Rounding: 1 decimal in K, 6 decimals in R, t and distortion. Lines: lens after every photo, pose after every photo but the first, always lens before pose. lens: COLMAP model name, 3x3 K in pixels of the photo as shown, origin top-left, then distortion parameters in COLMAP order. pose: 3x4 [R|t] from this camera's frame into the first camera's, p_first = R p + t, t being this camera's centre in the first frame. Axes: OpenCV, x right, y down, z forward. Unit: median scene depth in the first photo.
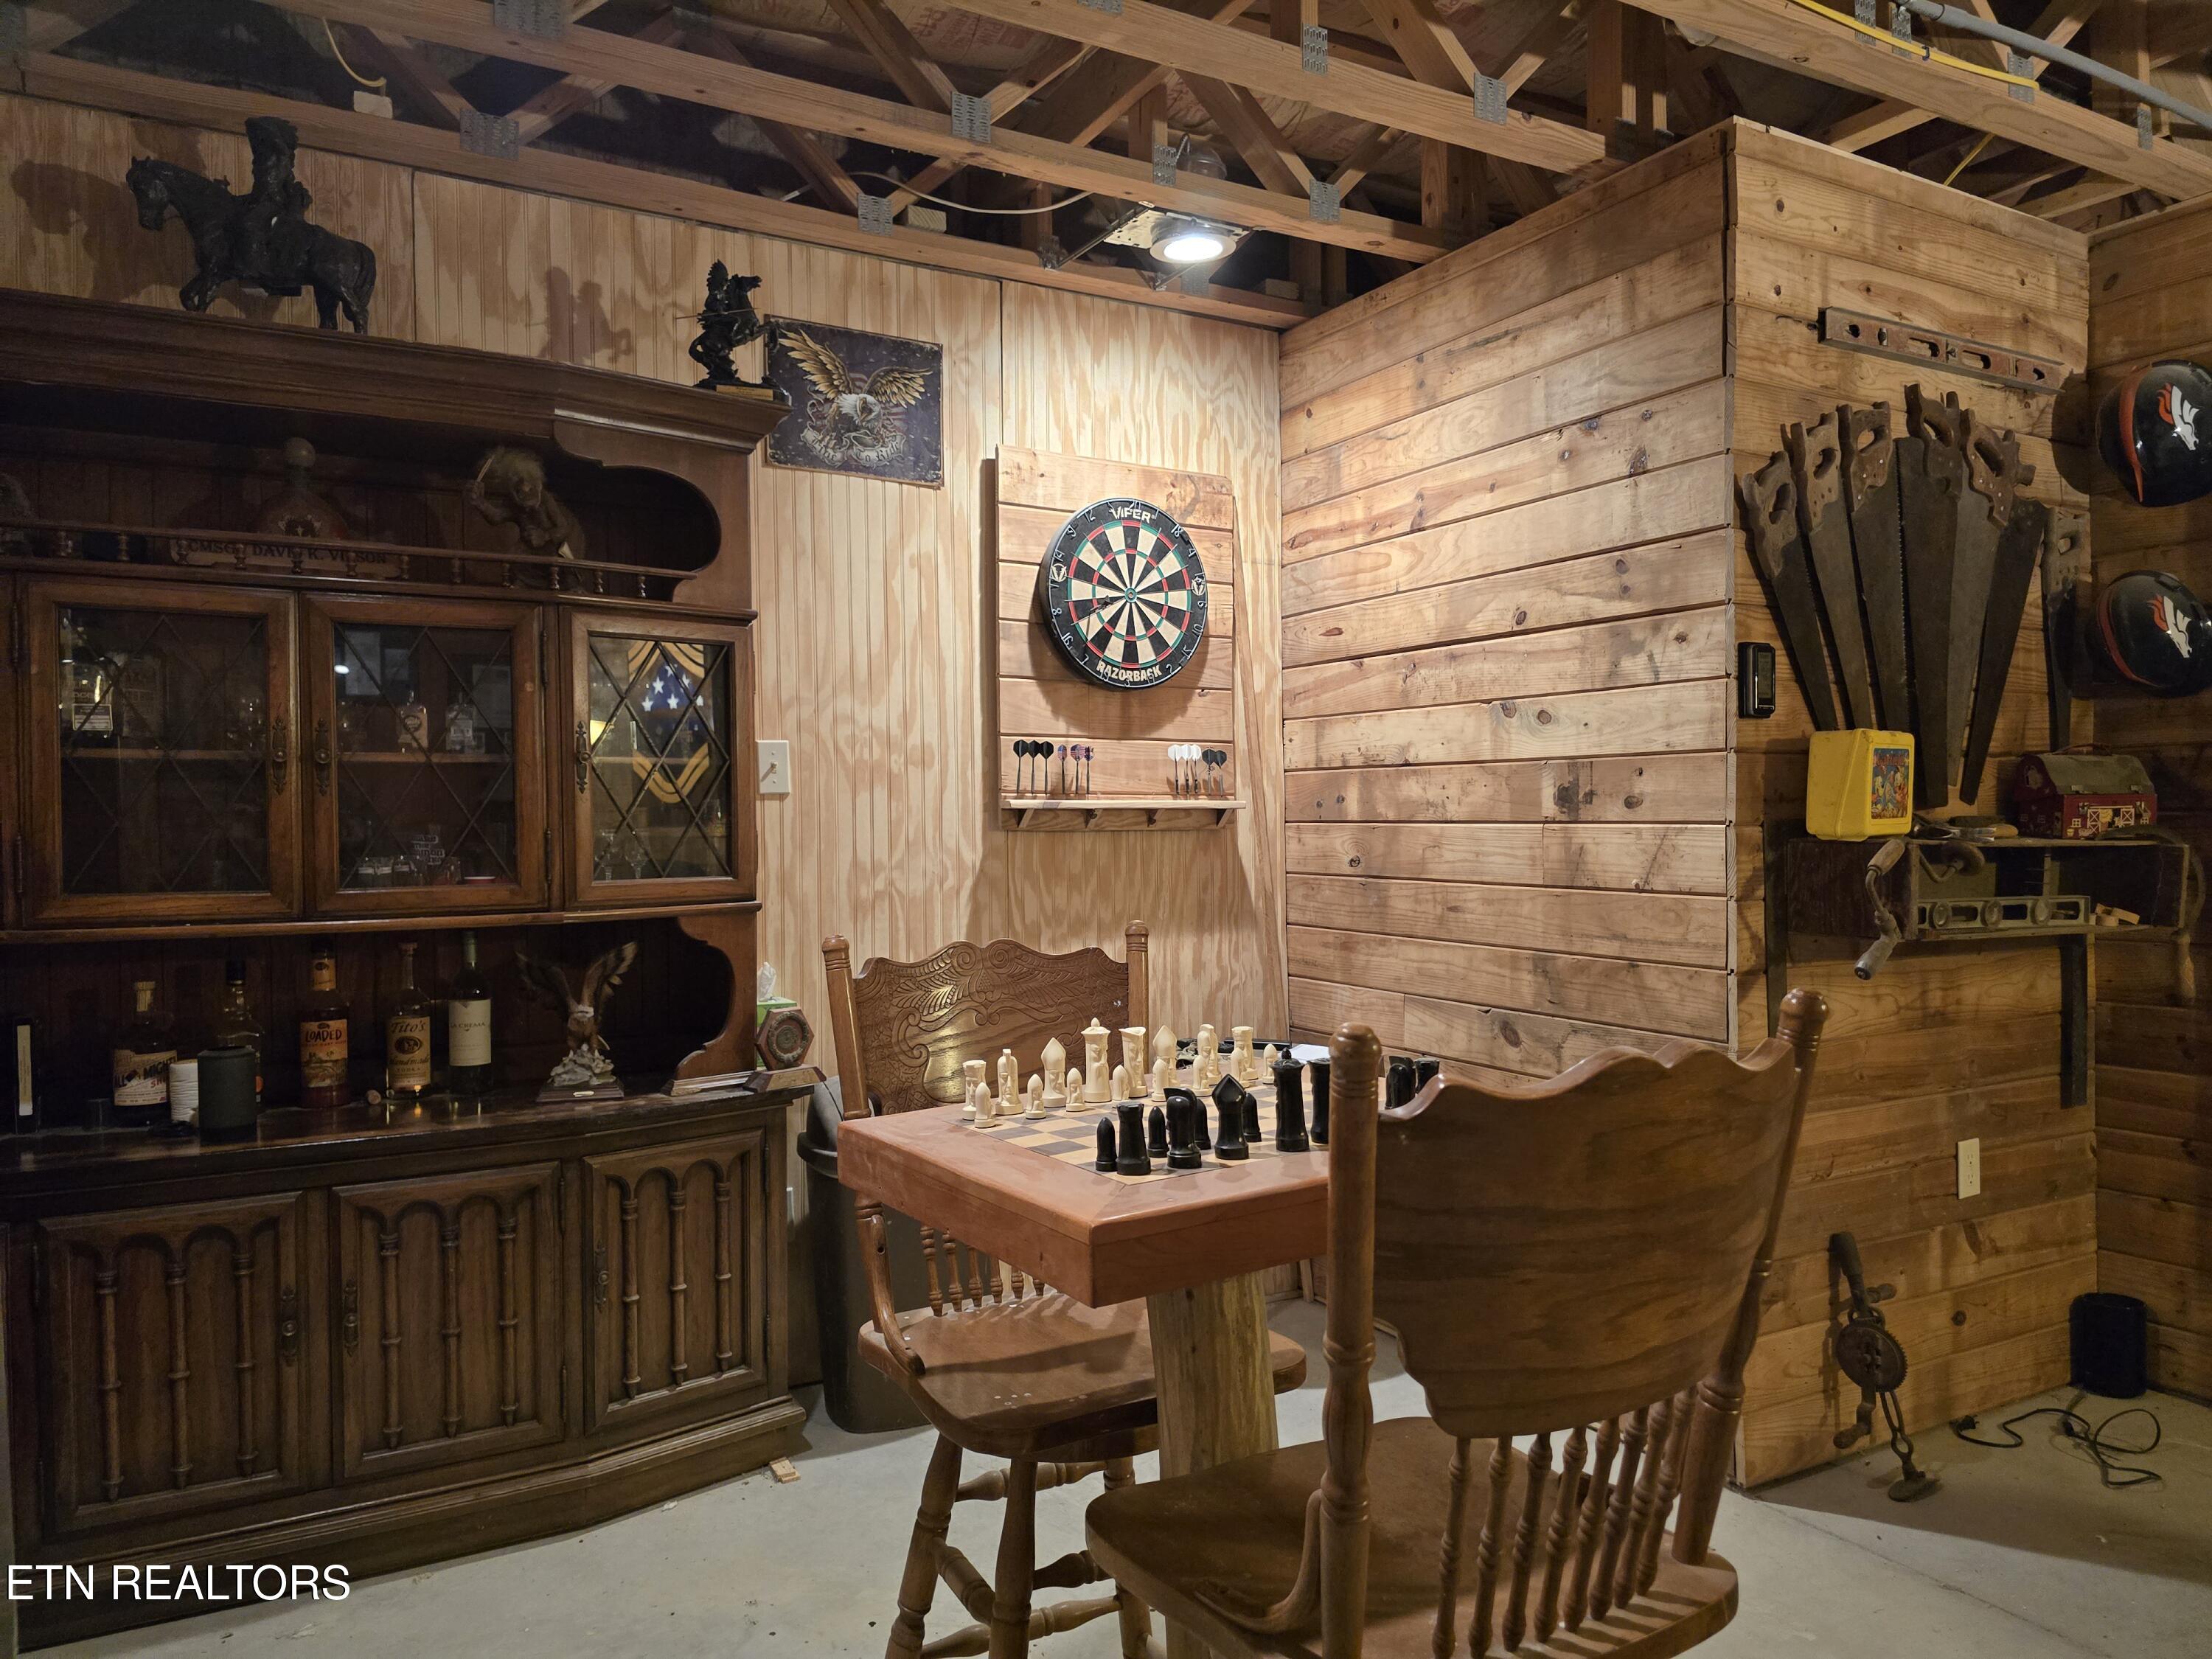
lens RADIAL K [[1475.4, 0, 1204.4], [0, 1475.4, 848.5], [0, 0, 1]] dist [0.058204, -0.055001]
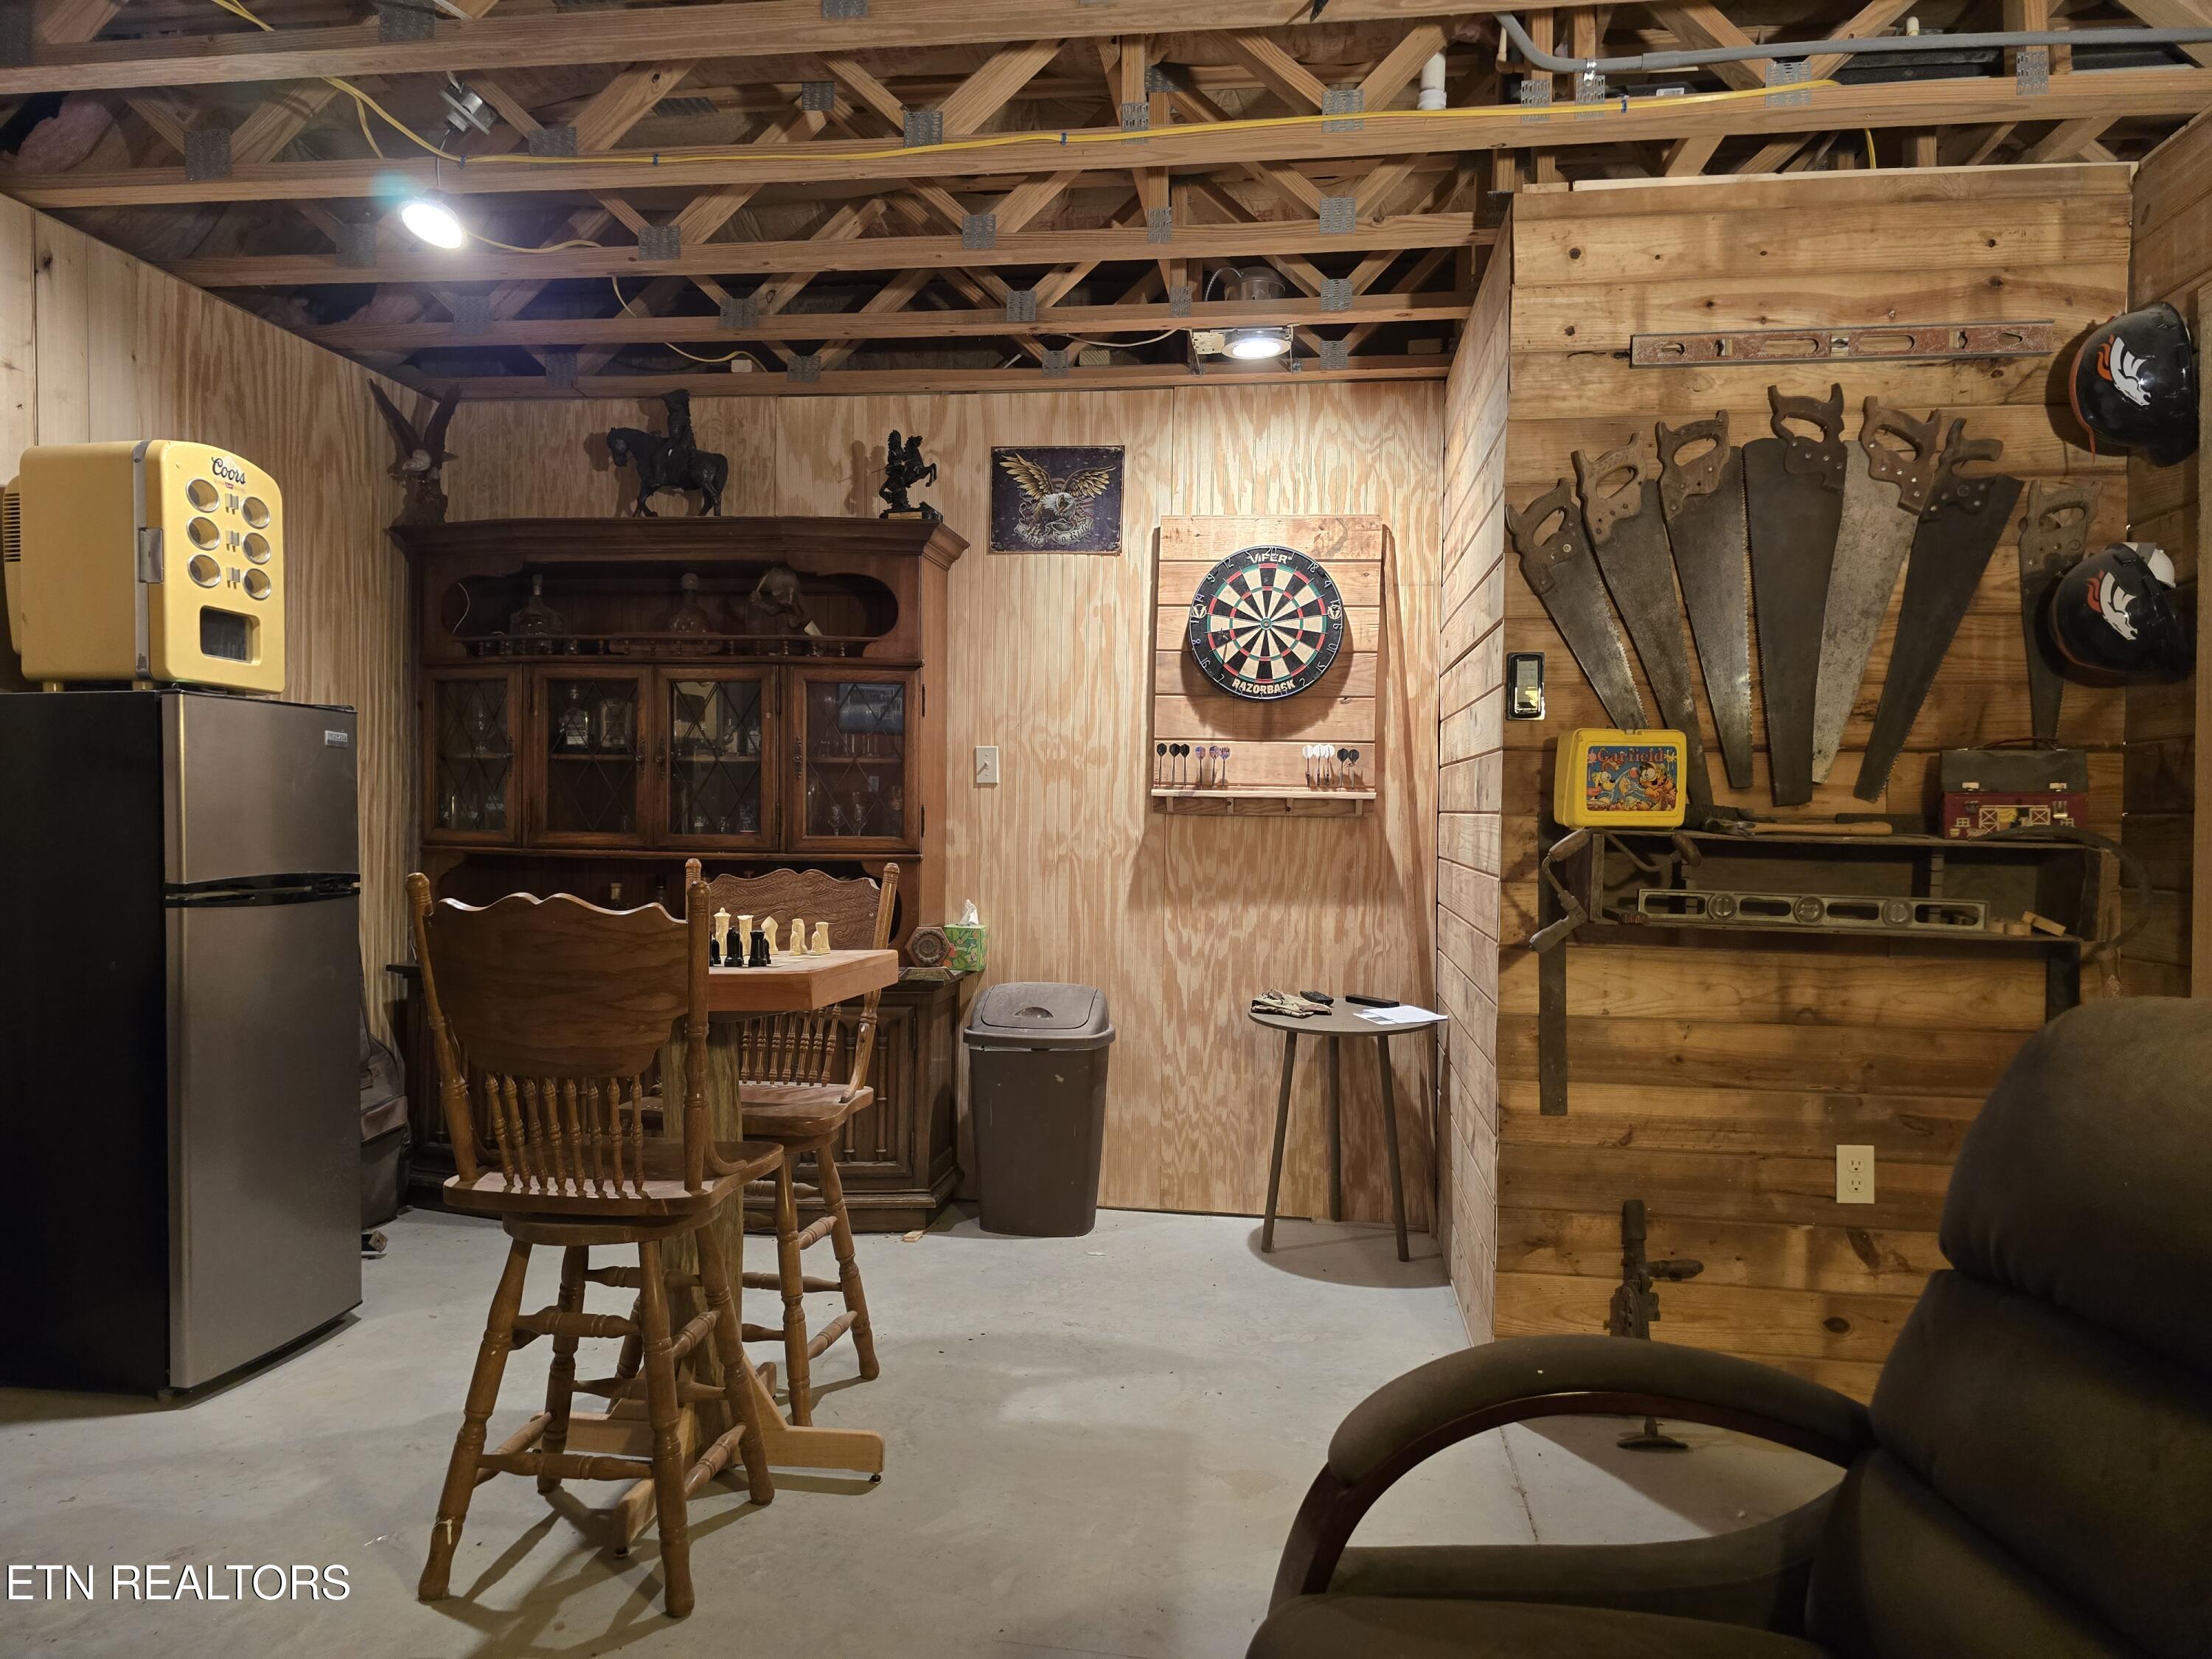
lens RADIAL K [[1475.4, 0, 1134.5], [0, 1475.4, 843.9], [0, 0, 1]] dist [0.058204, -0.055001]
pose [[0.808215, 0.030835, -0.588079, 0.633078], [-0.031834, 0.999456, 0.008654, 0.004512], [0.588026, 0.011726, 0.808757, -0.060405]]
